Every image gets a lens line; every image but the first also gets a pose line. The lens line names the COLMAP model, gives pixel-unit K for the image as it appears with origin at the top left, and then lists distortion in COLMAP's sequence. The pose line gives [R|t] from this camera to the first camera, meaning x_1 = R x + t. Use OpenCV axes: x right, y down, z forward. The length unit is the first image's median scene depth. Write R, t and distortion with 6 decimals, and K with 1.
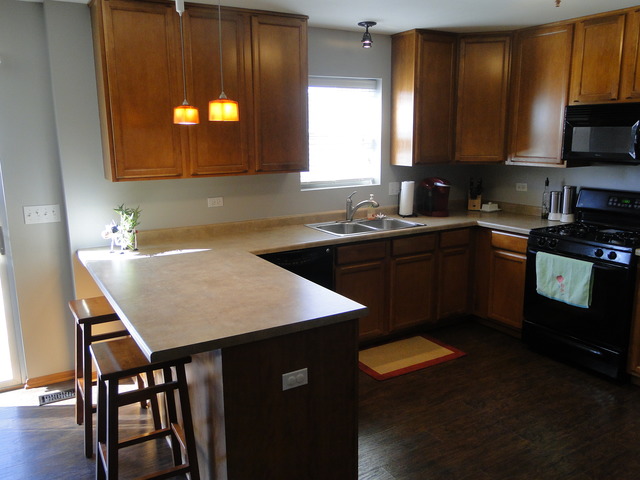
lens RADIAL K [[526.2, 0, 318.8], [0, 526.2, 238.9], [0, 0, 1]] dist [-0.000715, -0.005386]
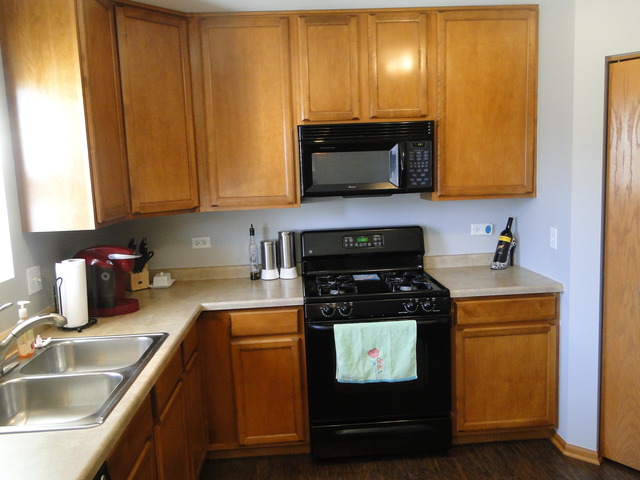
lens RADIAL K [[526.2, 0, 318.8], [0, 526.2, 238.9], [0, 0, 1]] dist [-0.000715, -0.005386]
pose [[0.466044, -0.125739, 0.875781, -0.181228], [0.210732, 0.977138, 0.028151, -0.104413], [-0.859299, 0.171436, 0.481887, 0.608514]]
